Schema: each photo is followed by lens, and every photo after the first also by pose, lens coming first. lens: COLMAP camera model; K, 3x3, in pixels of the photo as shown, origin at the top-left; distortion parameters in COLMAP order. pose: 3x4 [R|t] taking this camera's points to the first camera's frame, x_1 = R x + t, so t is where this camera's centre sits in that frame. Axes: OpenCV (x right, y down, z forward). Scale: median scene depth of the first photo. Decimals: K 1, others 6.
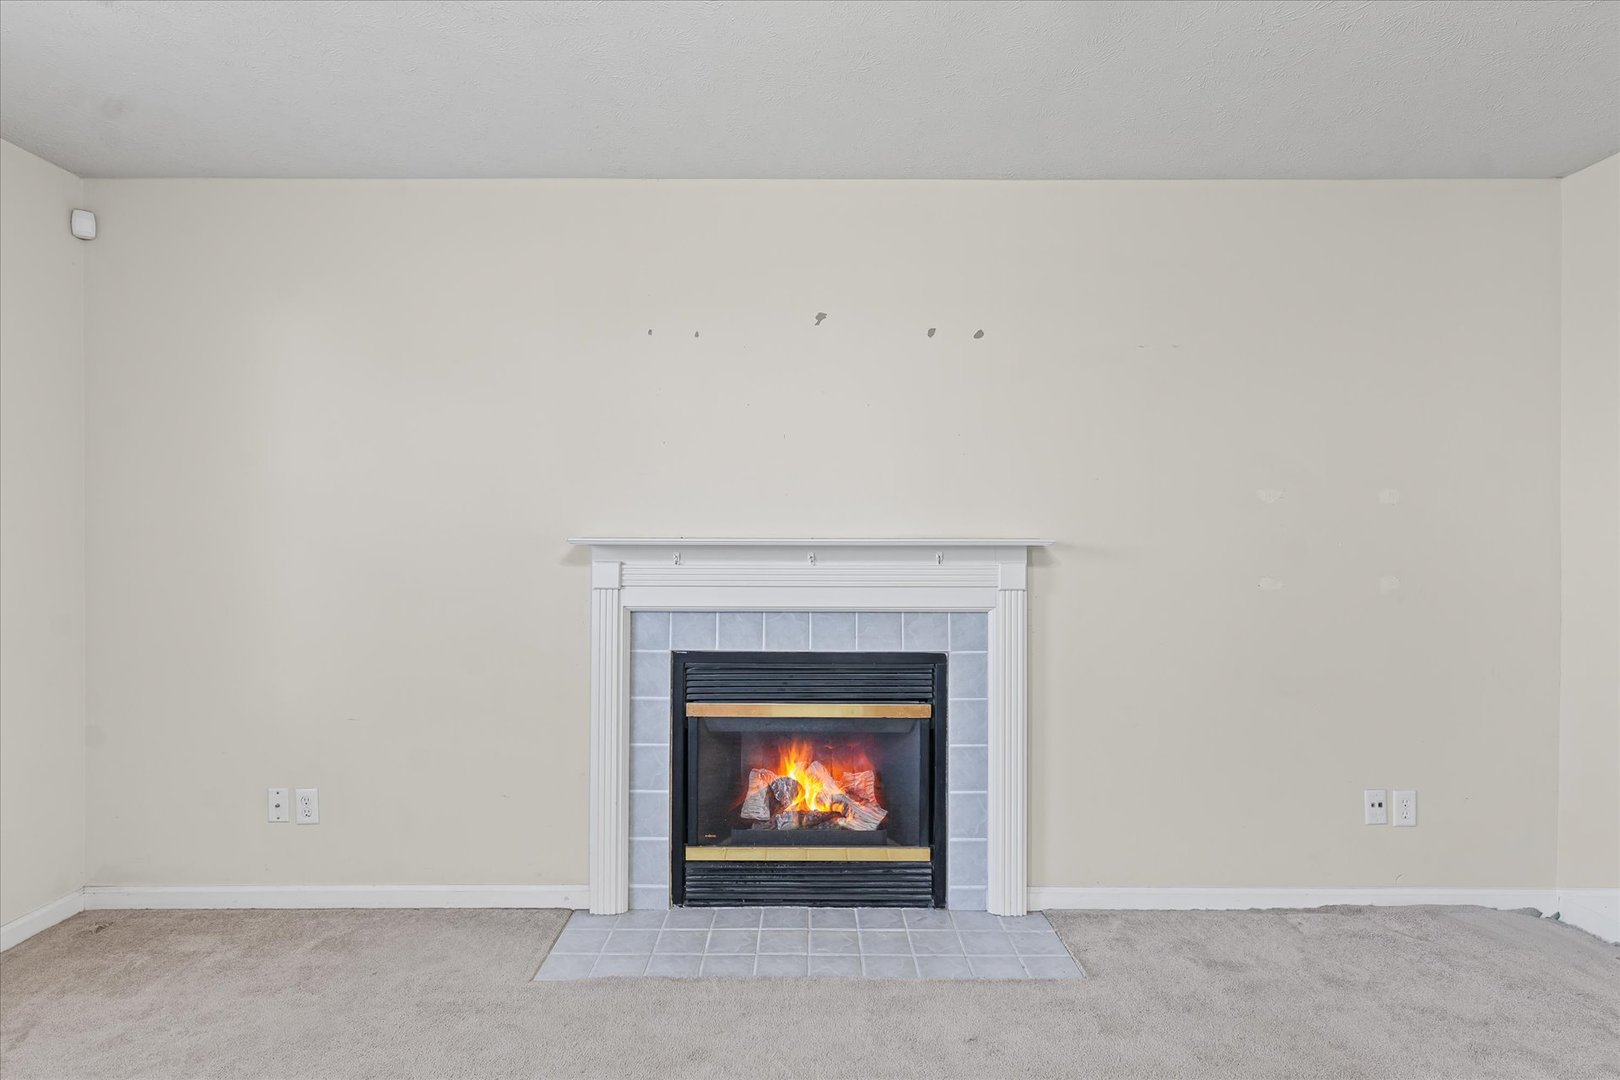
lens RADIAL K [[829.9, 0, 818.7], [0, 829.9, 548.9], [0, 0, 1]] dist [-0.002596, -0.001469]
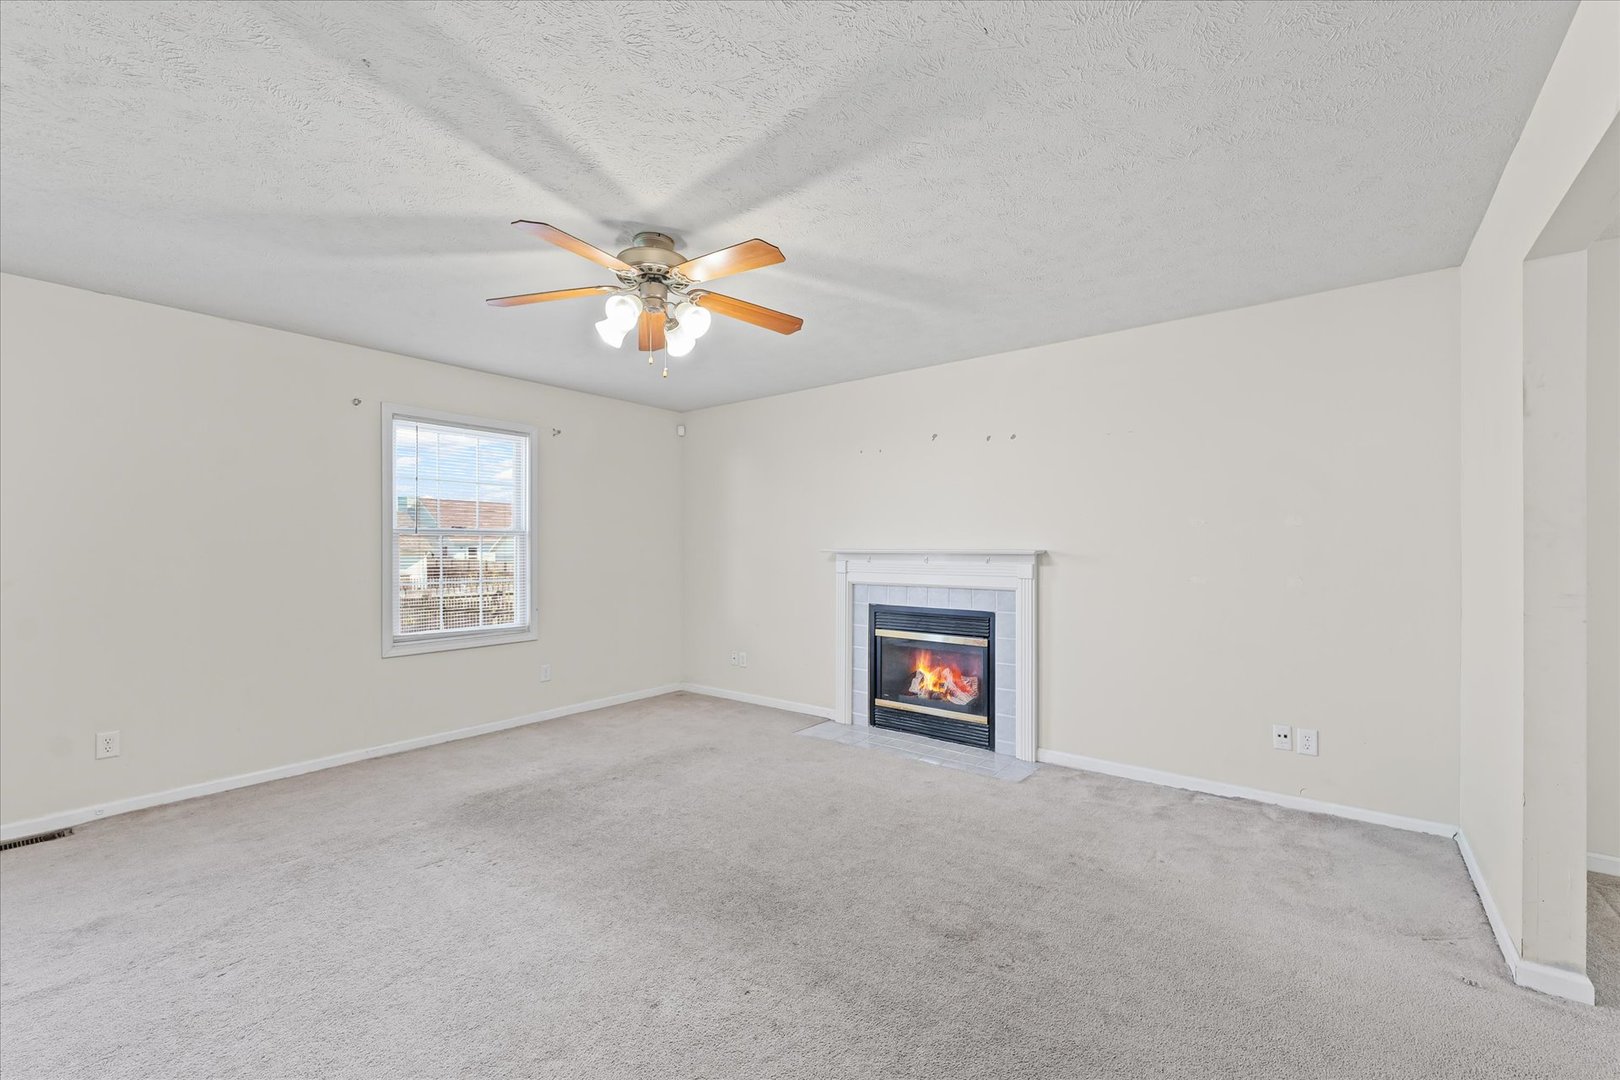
lens RADIAL K [[666.0, 0, 814.3], [0, 666.0, 556.6], [0, 0, 1]] dist [0.000242, 0.000158]
pose [[0.787486, 0.006352, -0.616300, 0.746557], [-0.002792, 0.999973, 0.006738, -0.006502], [0.616326, -0.003586, 0.787483, -0.406540]]
